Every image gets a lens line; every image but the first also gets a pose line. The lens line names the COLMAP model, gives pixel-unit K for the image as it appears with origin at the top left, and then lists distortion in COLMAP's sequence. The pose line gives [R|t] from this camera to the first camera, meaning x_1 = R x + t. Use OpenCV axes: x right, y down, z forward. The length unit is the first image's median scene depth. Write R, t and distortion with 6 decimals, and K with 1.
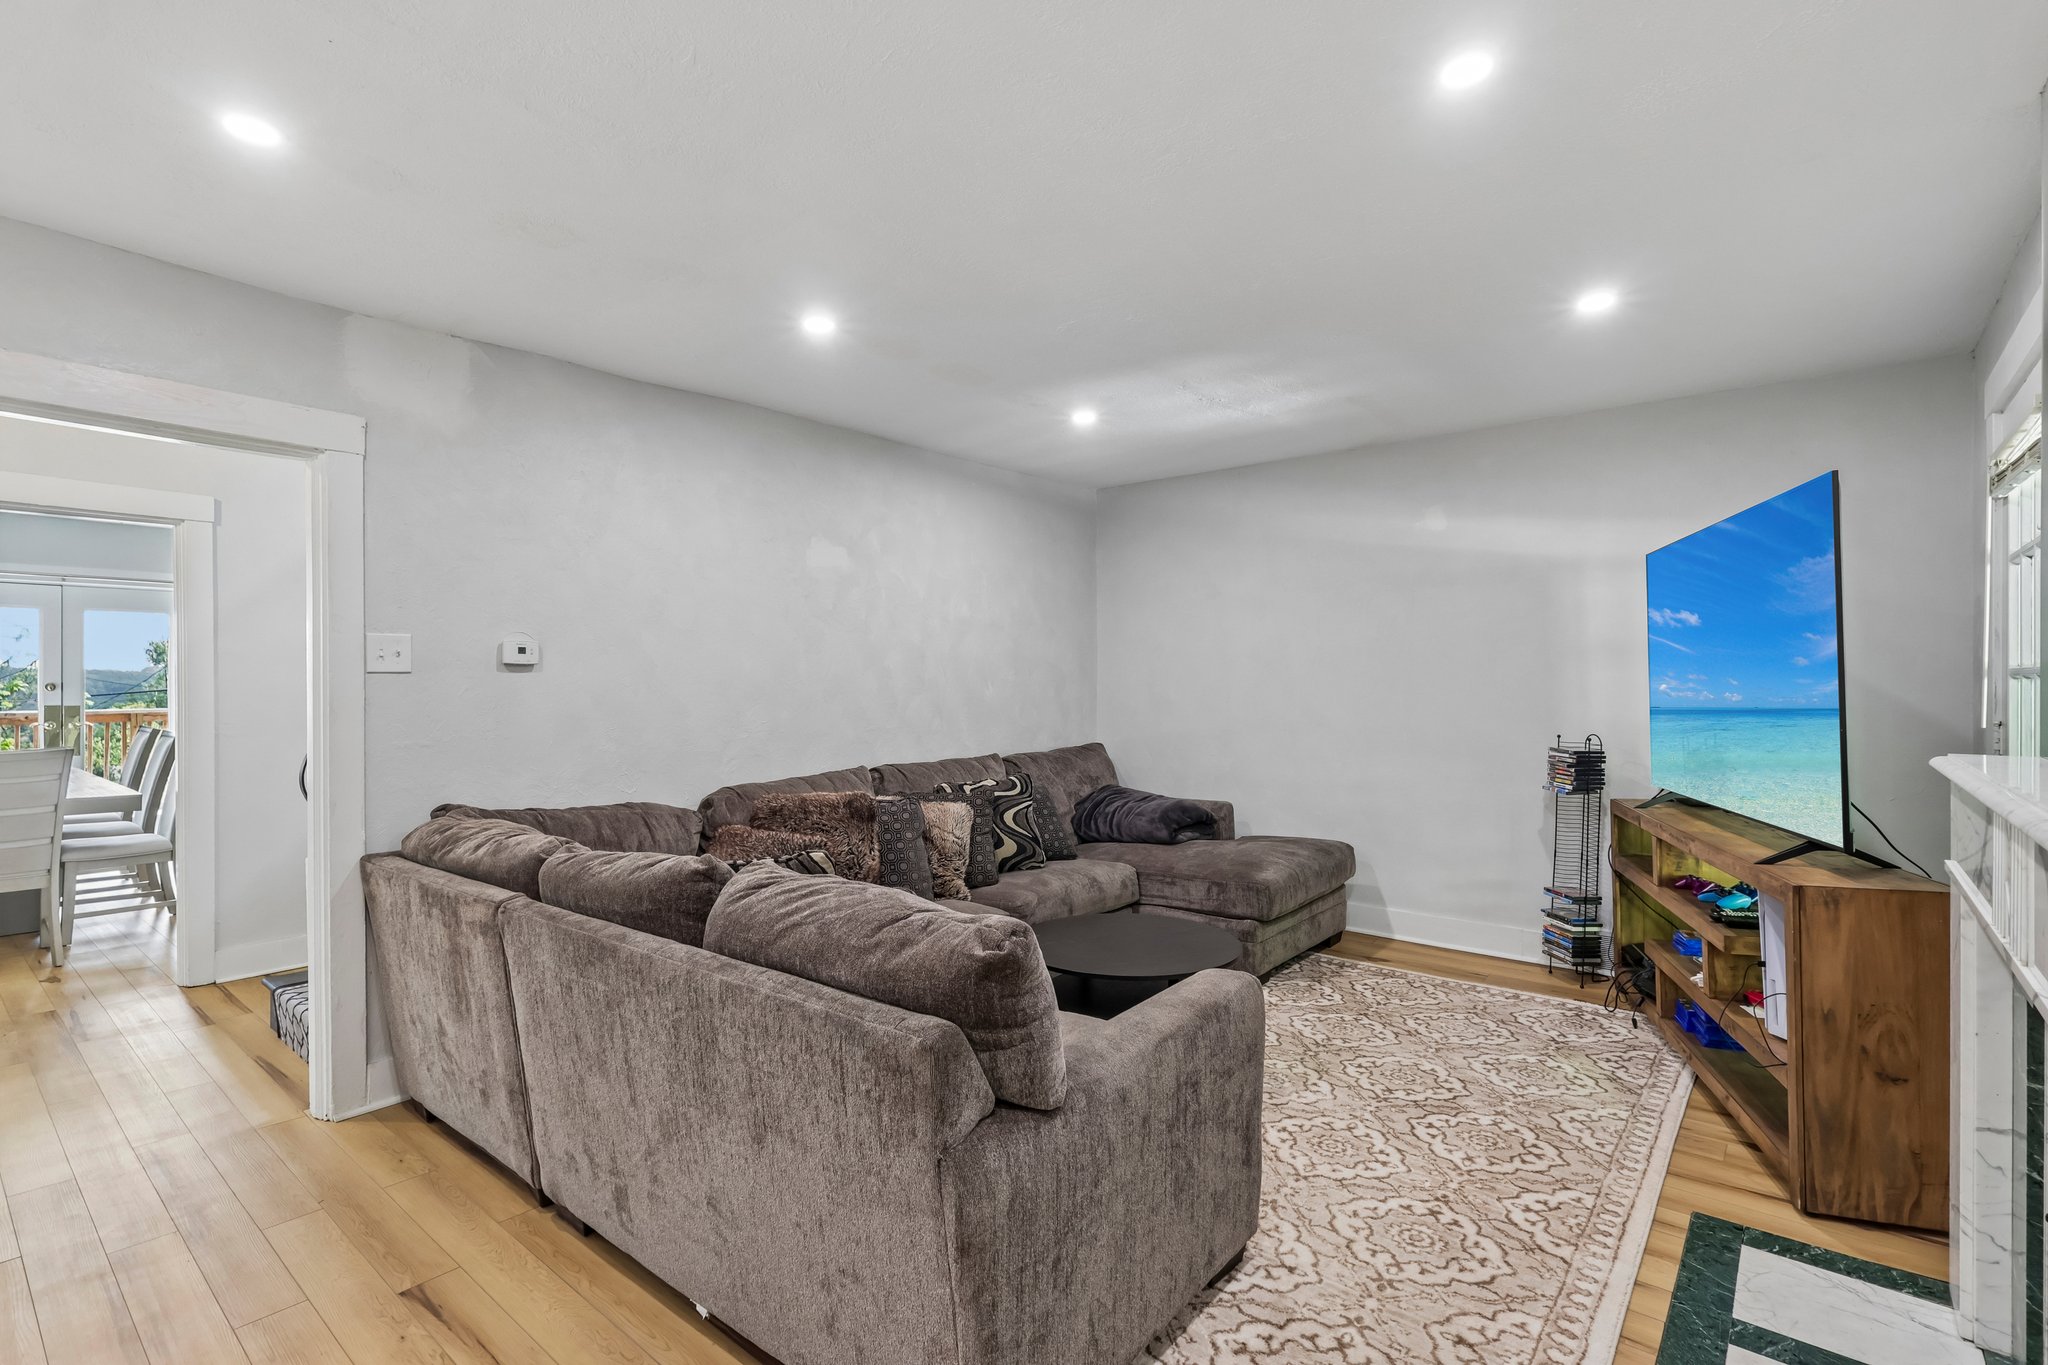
lens RADIAL K [[952.8, 0, 1021.5], [0, 952.8, 684.7], [0, 0, 1]] dist [0.003303, 0.001864]
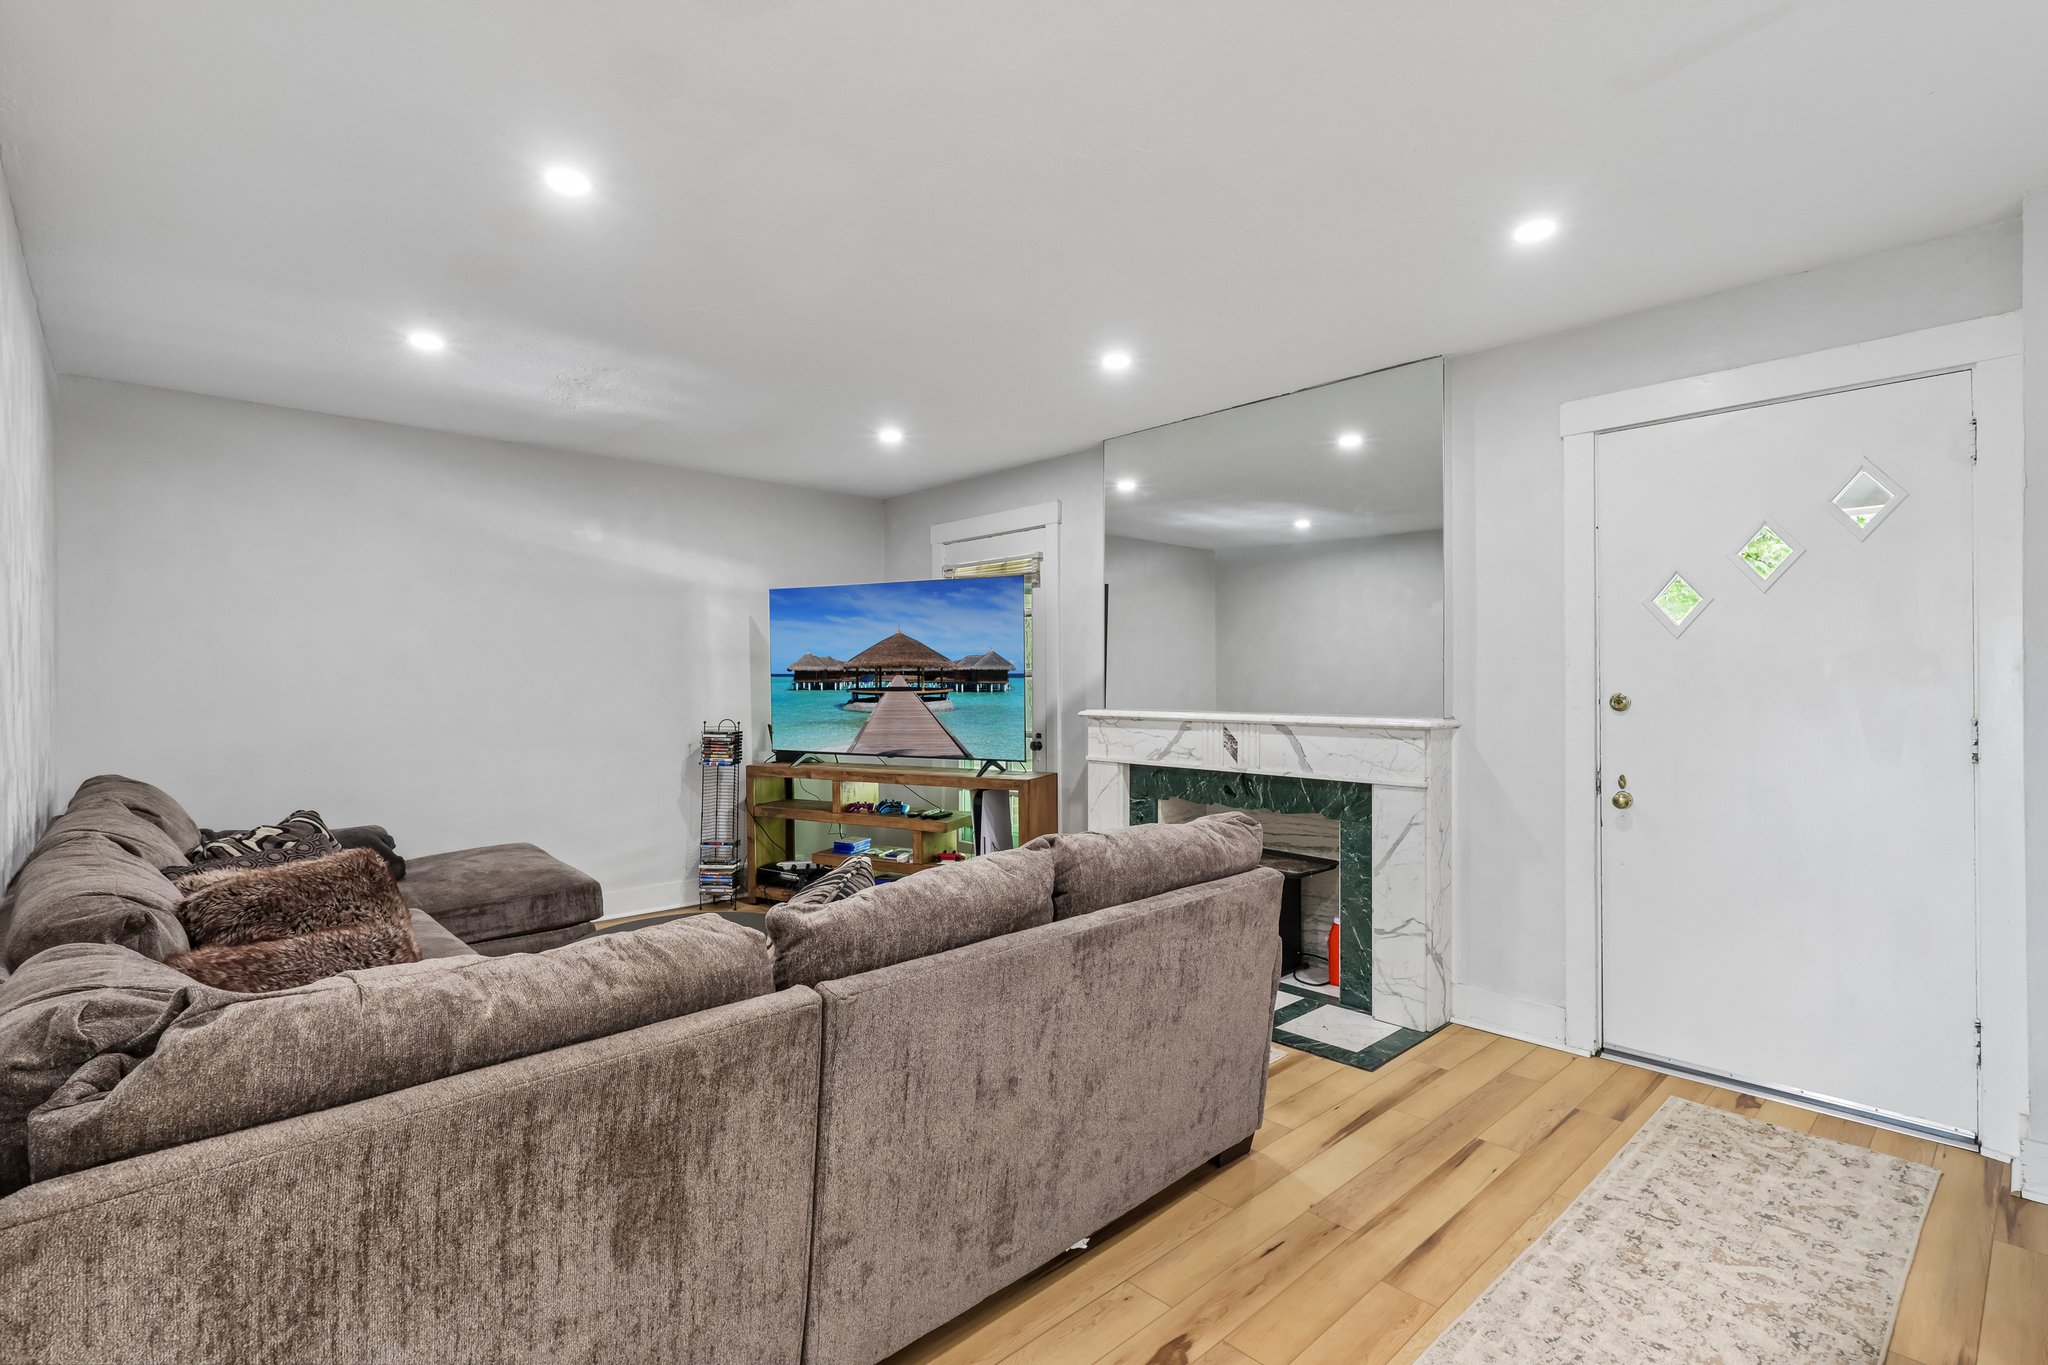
lens RADIAL K [[952.8, 0, 1021.1], [0, 952.8, 681.4], [0, 0, 1]] dist [0.003303, 0.001864]
pose [[0.135159, -0.000517, 0.990824, -0.644101], [0.003977, 0.999992, -0.000021, 0.001433], [-0.990816, 0.003944, 0.135160, 0.410866]]
